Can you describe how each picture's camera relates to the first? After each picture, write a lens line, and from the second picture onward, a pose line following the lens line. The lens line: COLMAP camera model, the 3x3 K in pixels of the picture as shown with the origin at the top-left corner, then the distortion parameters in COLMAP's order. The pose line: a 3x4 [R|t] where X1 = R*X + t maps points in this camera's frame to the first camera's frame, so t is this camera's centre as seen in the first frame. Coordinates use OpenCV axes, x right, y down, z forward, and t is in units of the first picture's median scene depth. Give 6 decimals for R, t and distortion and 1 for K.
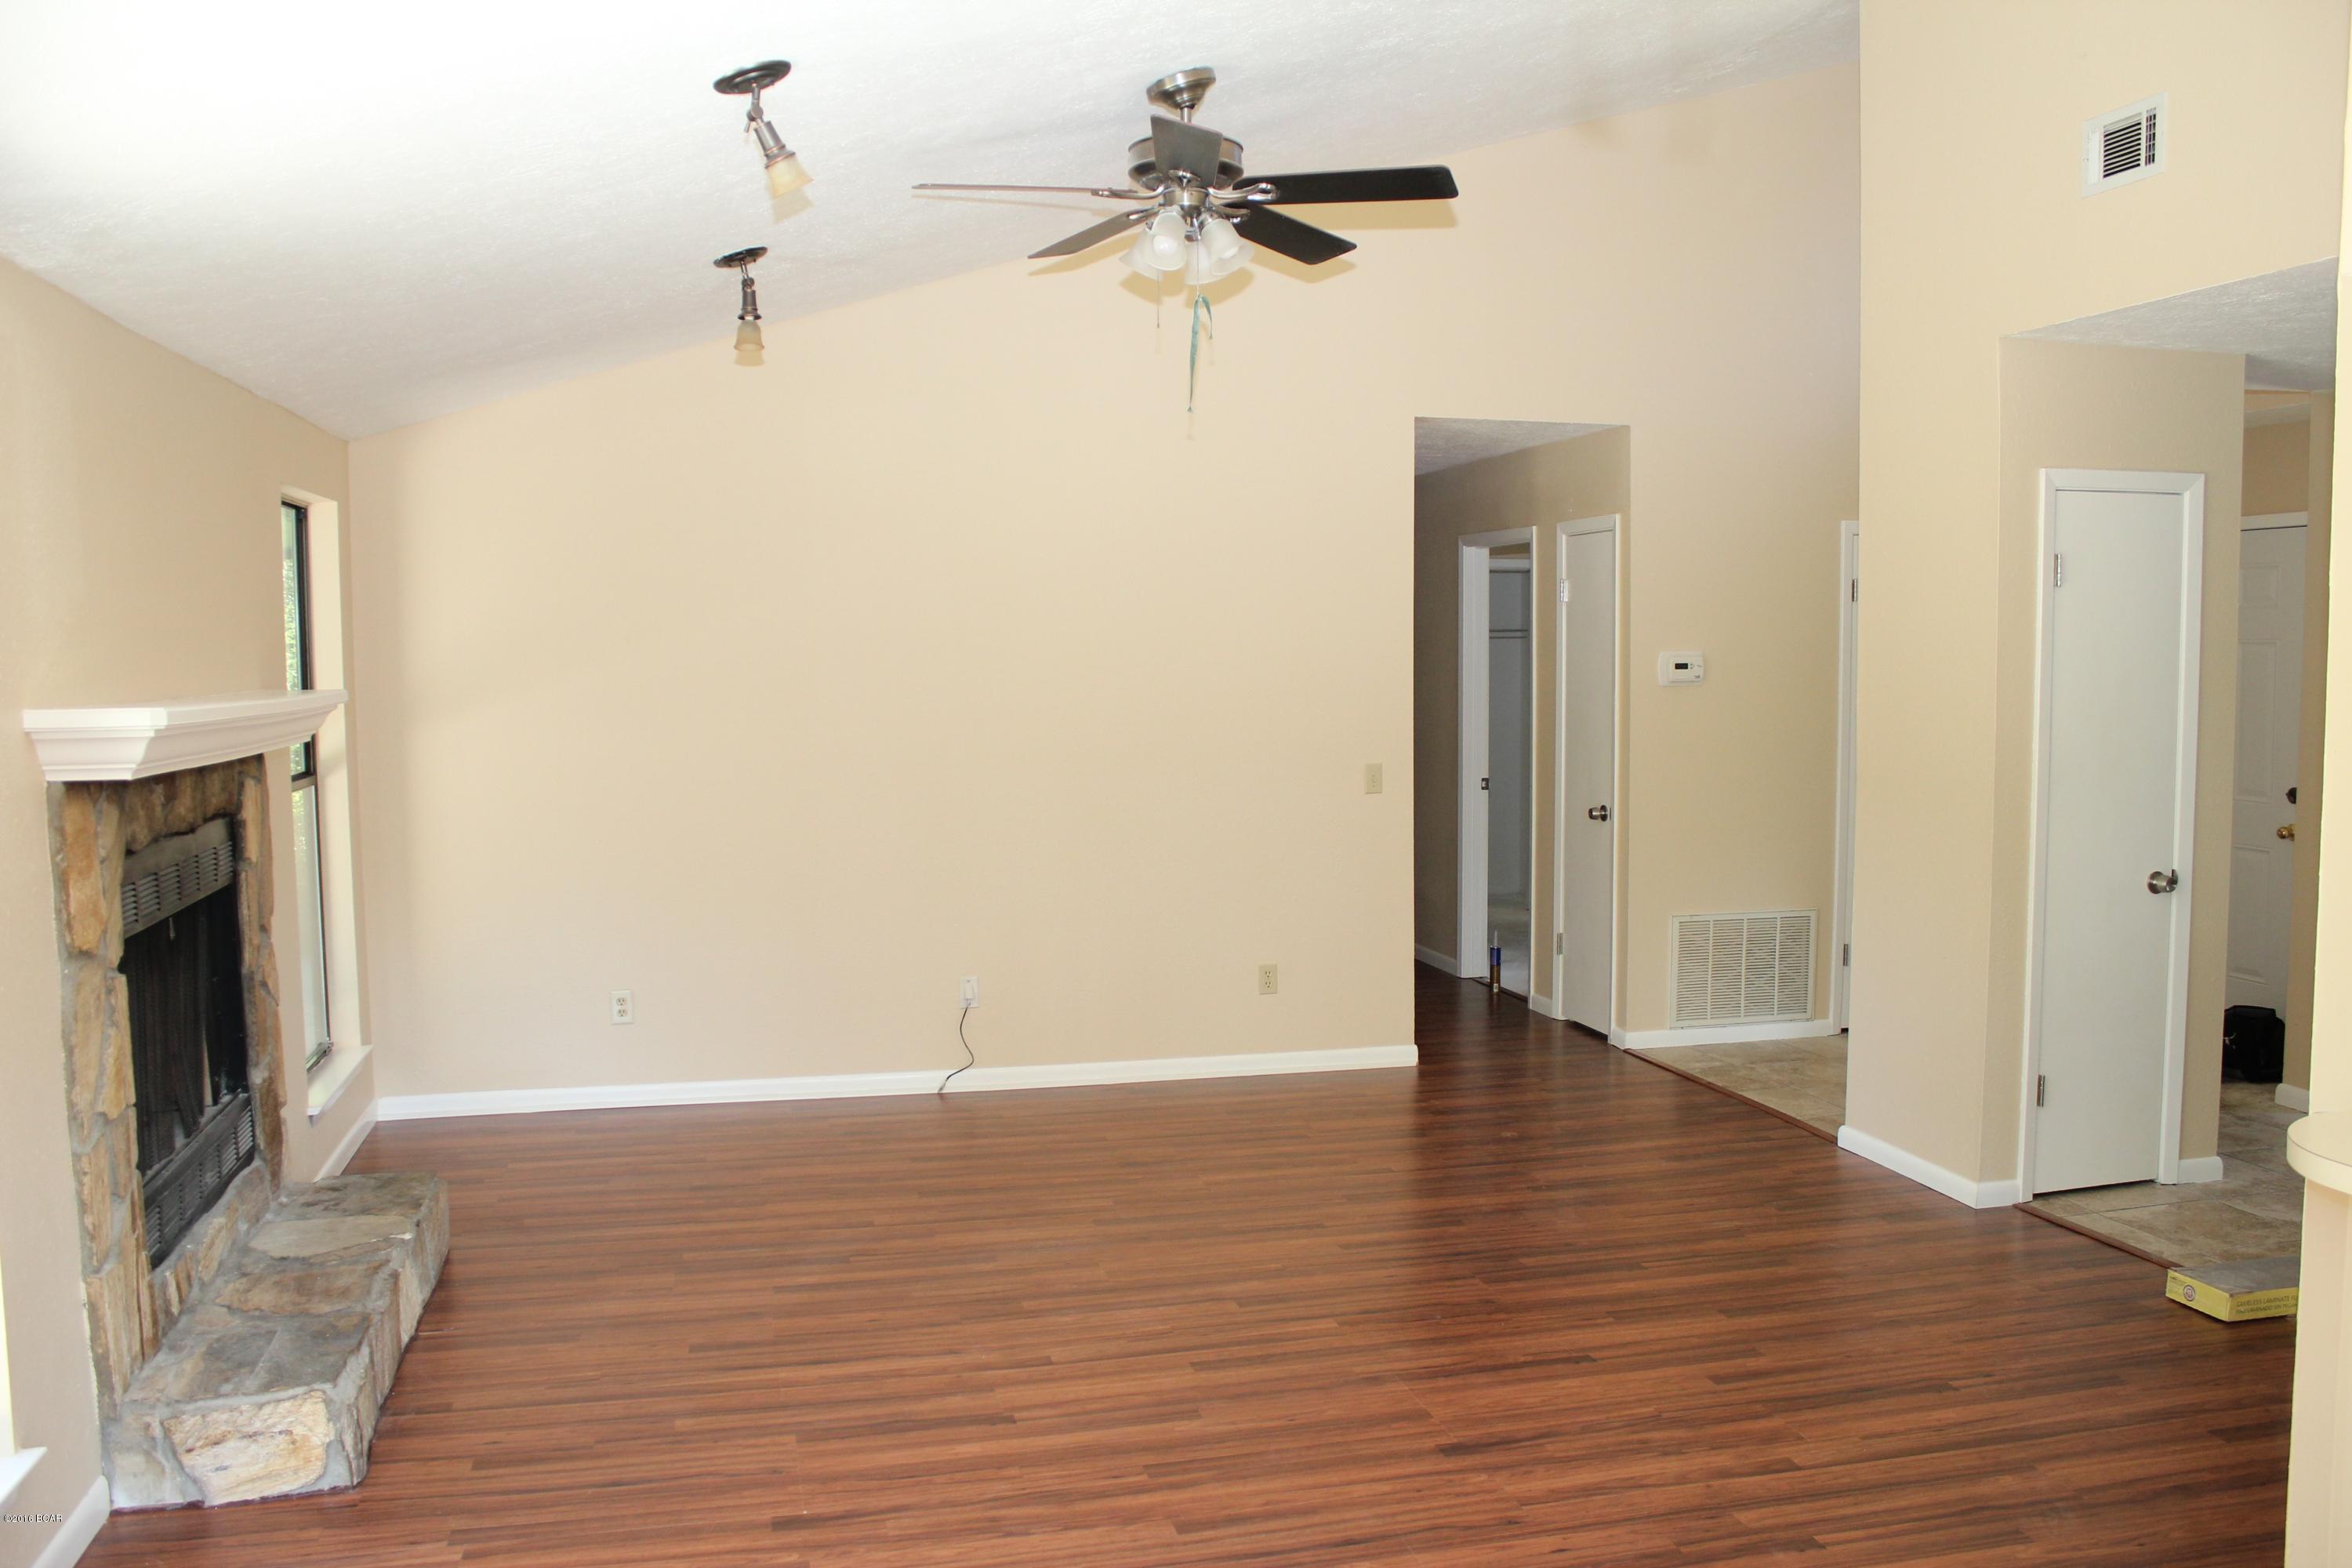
lens RADIAL K [[1951.5, 0, 1176.0], [0, 1951.5, 784.0], [0, 0, 1]] dist [-0.136204, 0.085731]
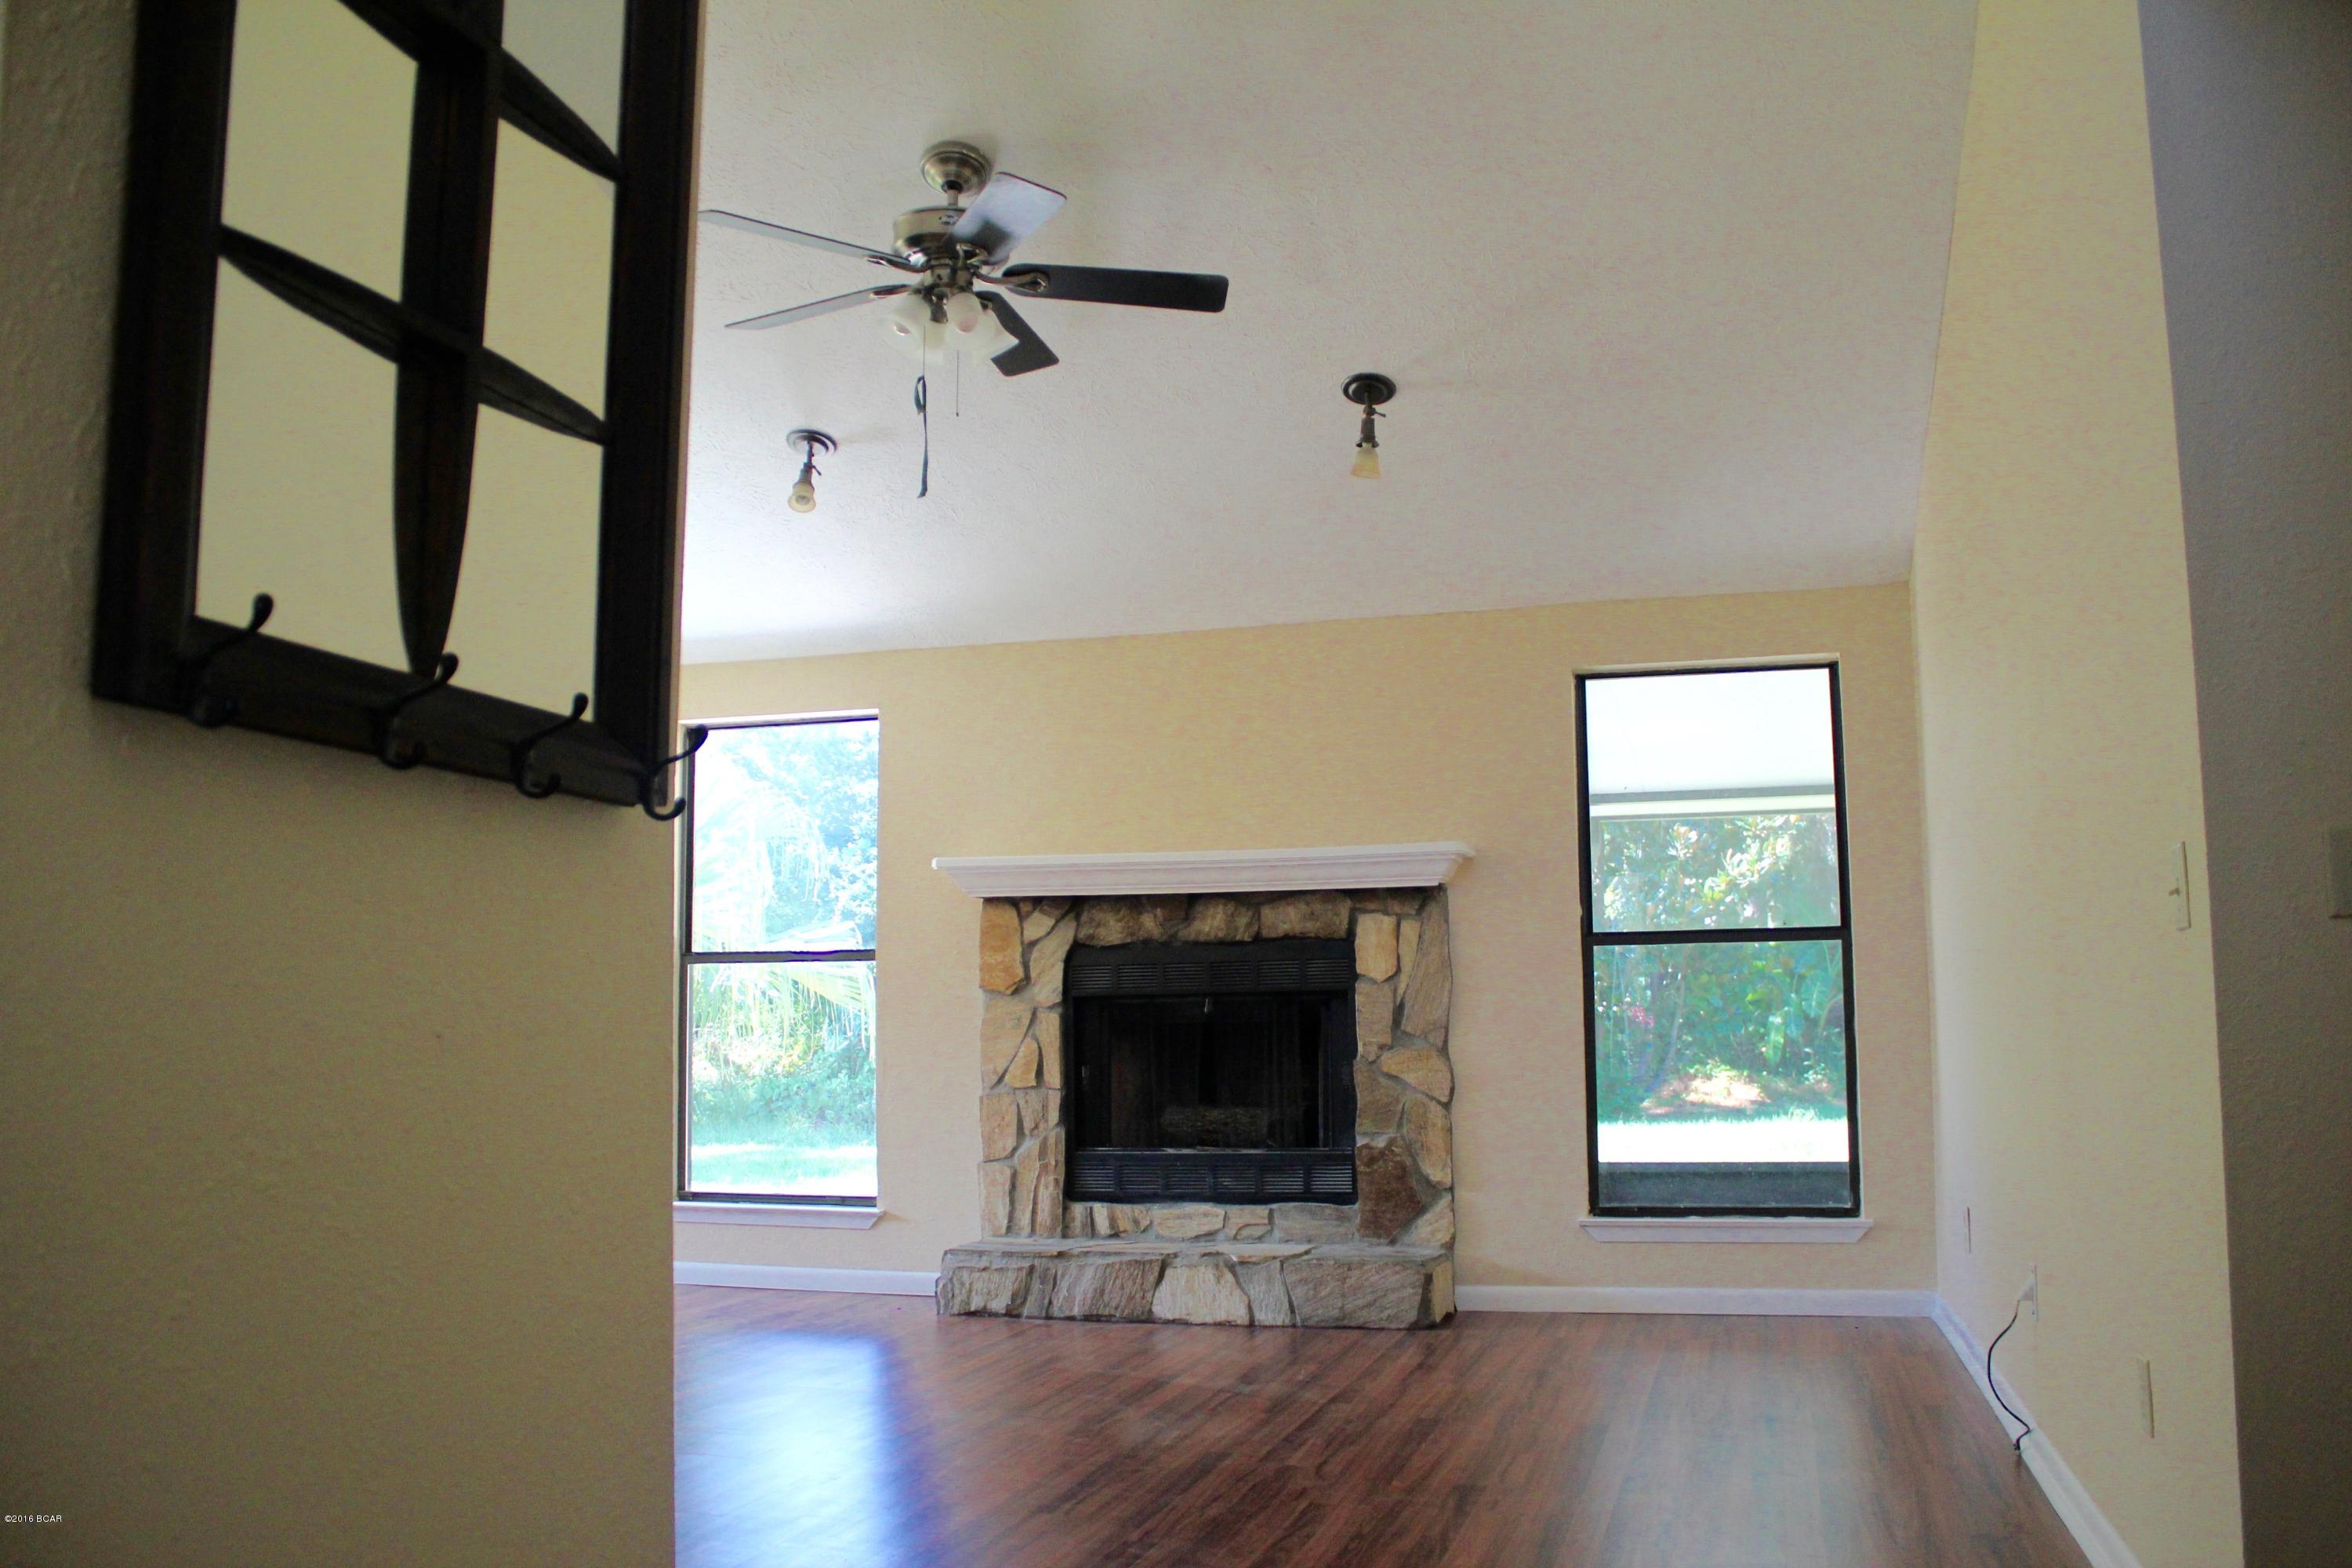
lens RADIAL K [[1945.7, 0, 1176.0], [0, 1945.7, 784.0], [0, 0, 1]] dist [-0.111175, -0.000901]
pose [[-0.496836, -0.092729, -0.862876, 0.699251], [-0.054665, 0.995645, -0.075521, 0.015329], [0.866121, 0.009647, -0.499741, 1.439099]]
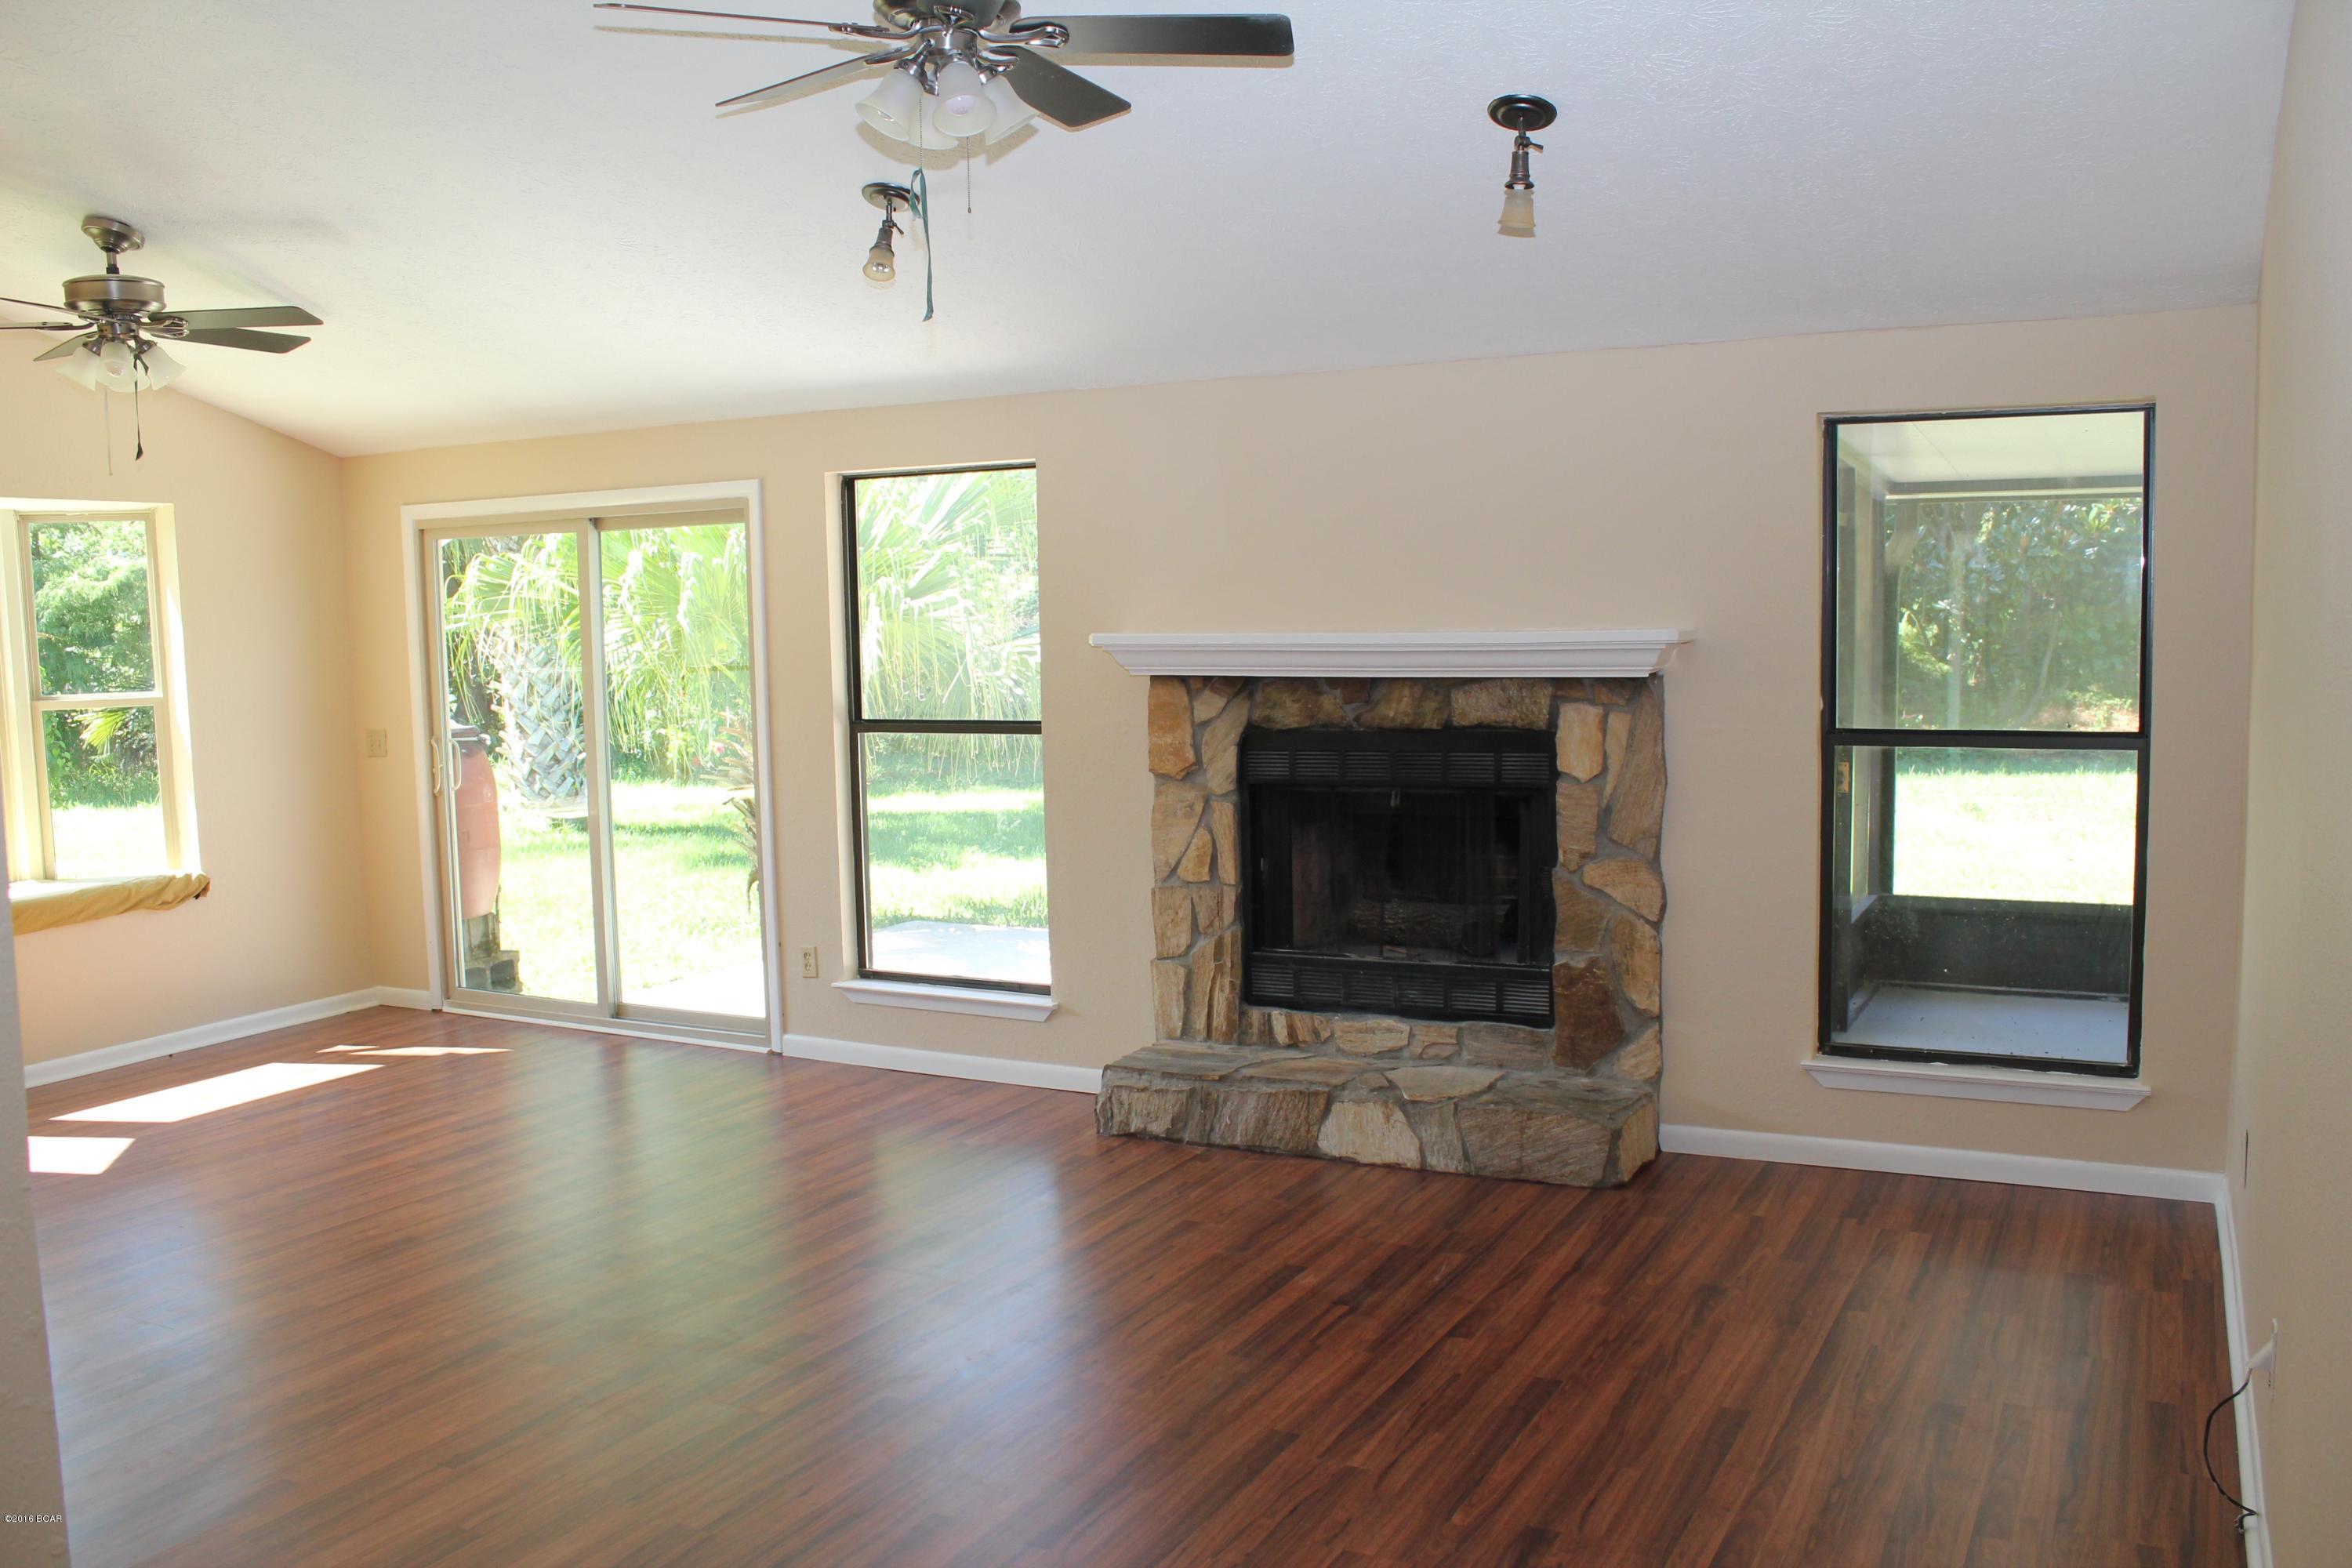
lens RADIAL K [[1951.5, 0, 1176.0], [0, 1951.5, 784.0], [0, 0, 1]] dist [-0.136204, 0.085731]
pose [[-0.655004, 0.094359, -0.749711, 0.508009], [-0.030355, 0.988086, 0.150882, -0.115333], [0.755016, 0.121586, -0.644335, 1.457445]]
